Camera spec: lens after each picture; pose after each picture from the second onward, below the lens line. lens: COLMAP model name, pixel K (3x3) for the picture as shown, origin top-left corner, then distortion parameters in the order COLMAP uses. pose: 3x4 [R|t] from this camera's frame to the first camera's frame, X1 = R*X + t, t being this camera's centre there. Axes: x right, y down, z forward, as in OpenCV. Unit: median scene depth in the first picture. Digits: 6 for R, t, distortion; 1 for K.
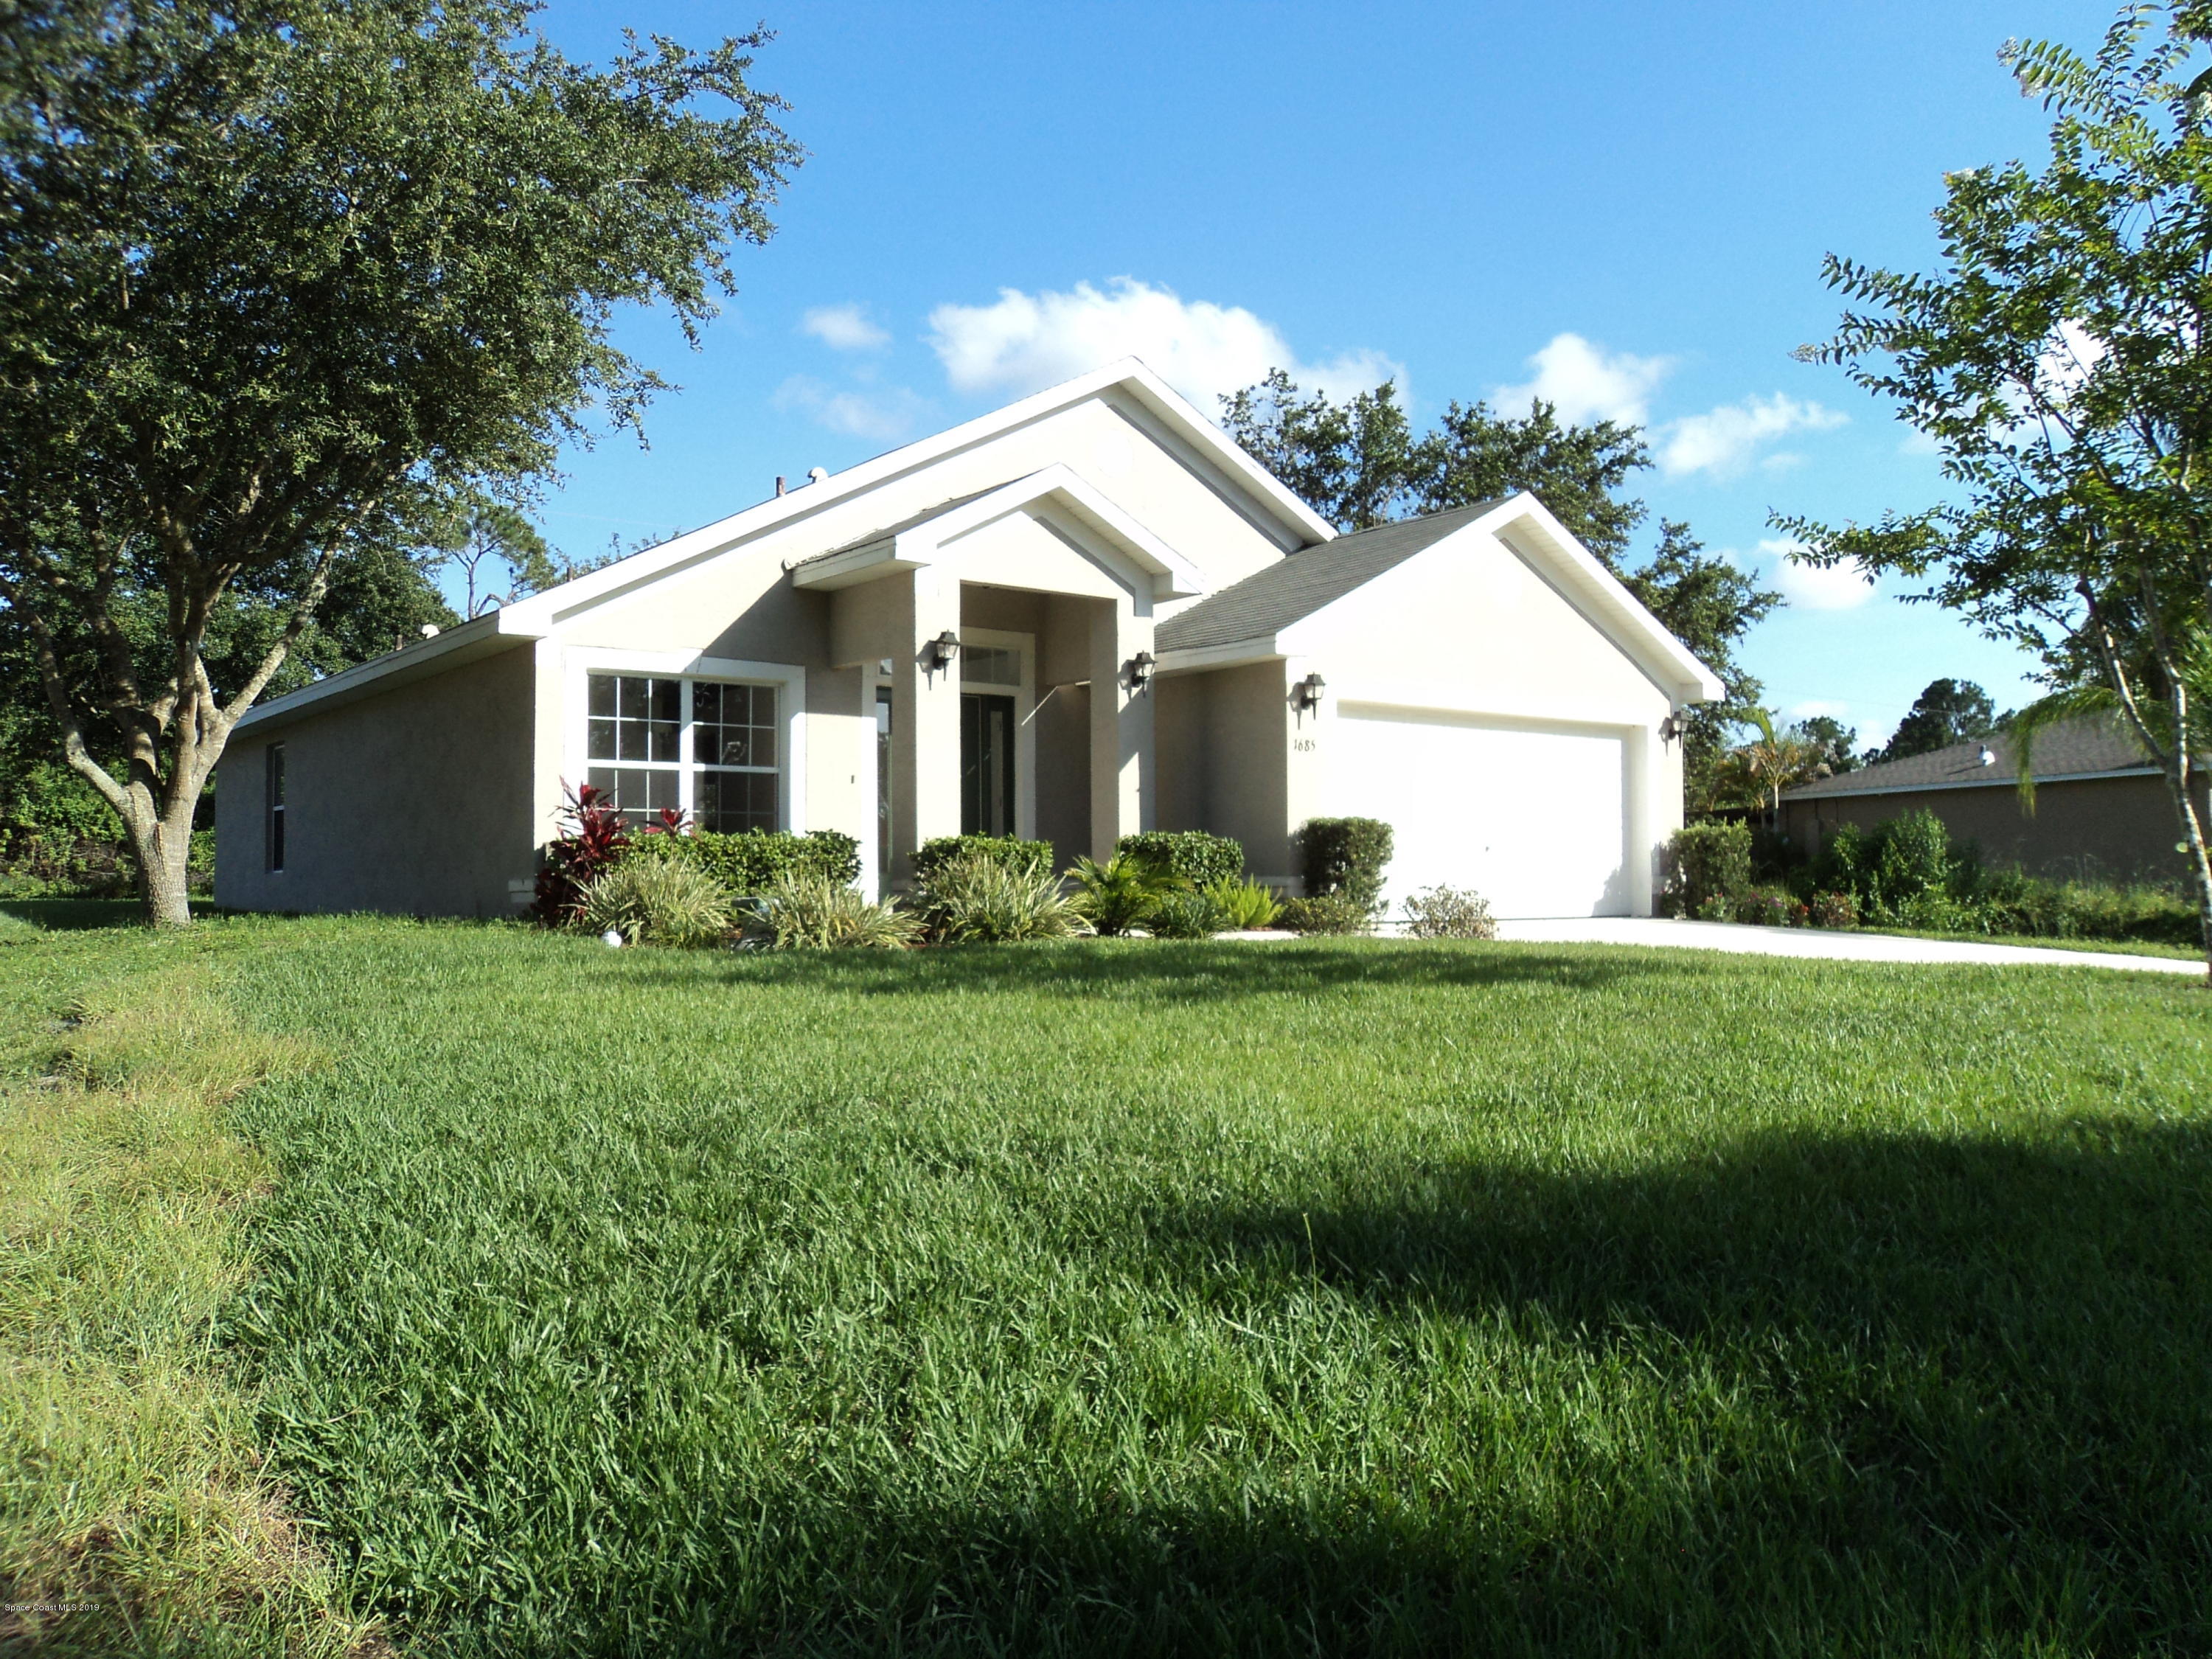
lens RADIAL K [[1755.5, 0, 1116.5], [0, 1755.5, 831.0], [0, 0, 1]] dist [-0.054723, 0.062417]
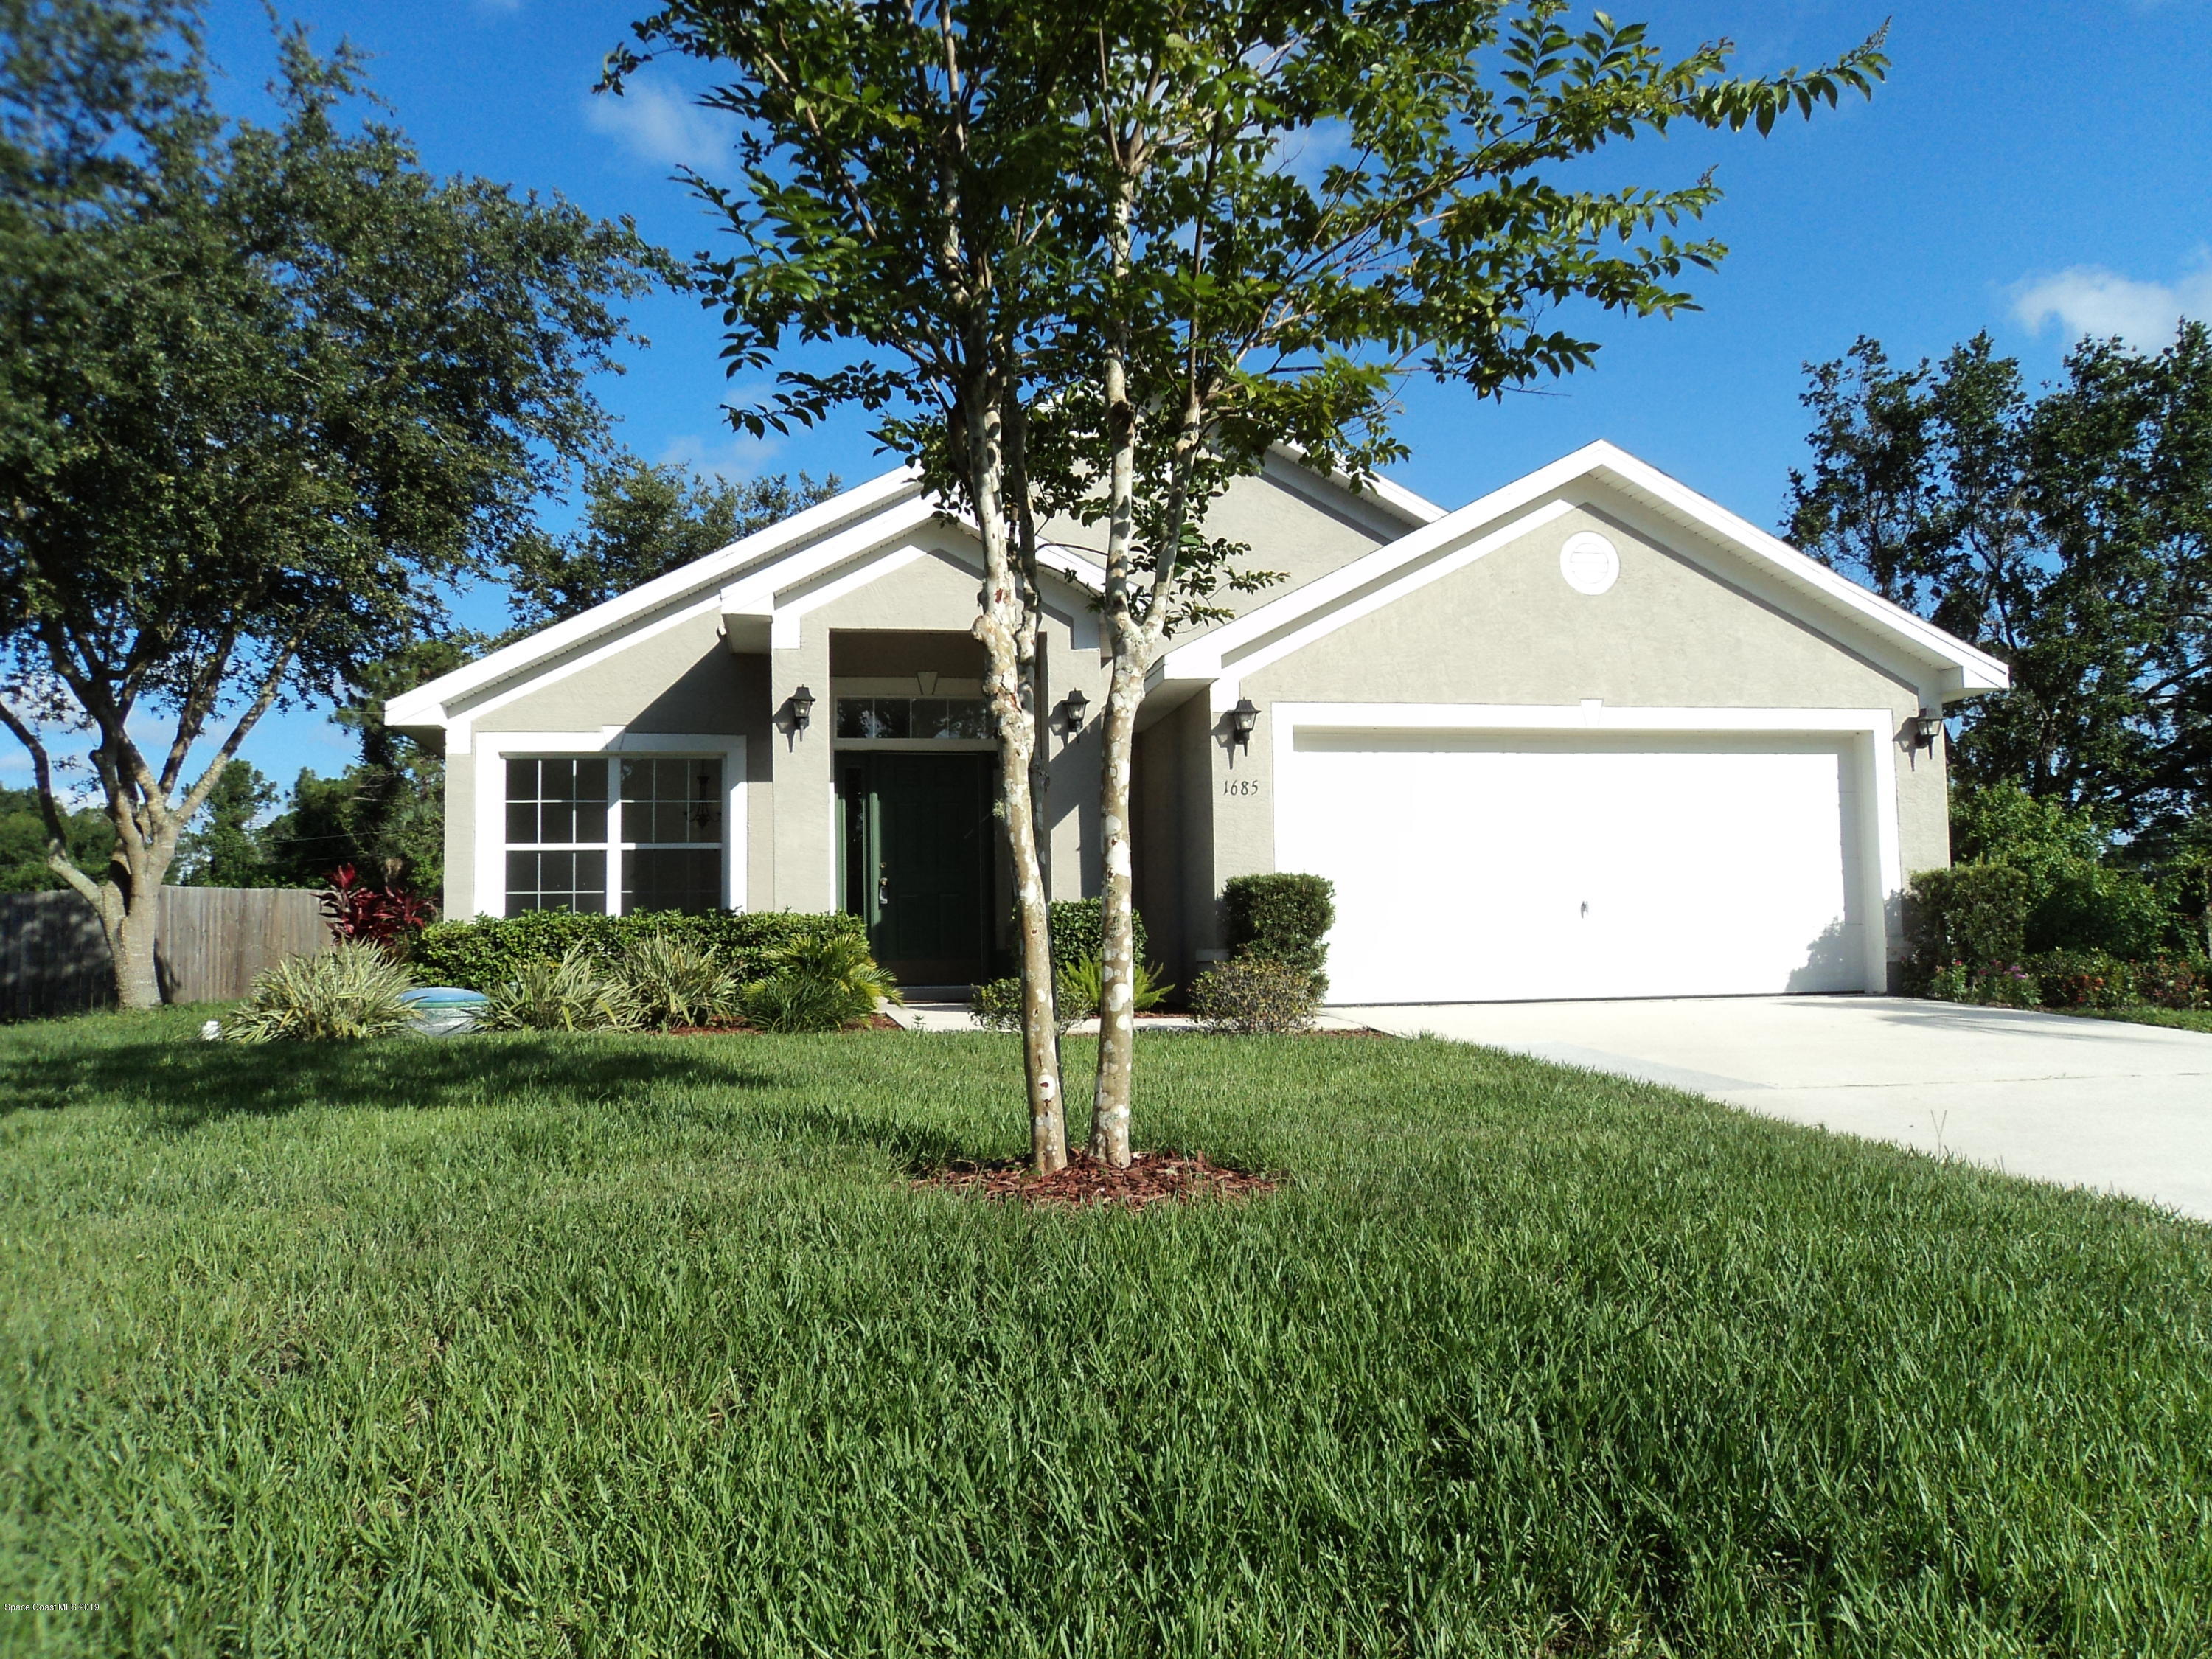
lens RADIAL K [[1755.5, 0, 1116.5], [0, 1755.5, 831.0], [0, 0, 1]] dist [-0.054723, 0.062417]
pose [[0.893921, -0.044532, -0.446008, 0.432260], [0.029835, 0.998757, -0.039925, 0.002000], [0.447231, 0.022383, 0.894138, 0.251836]]
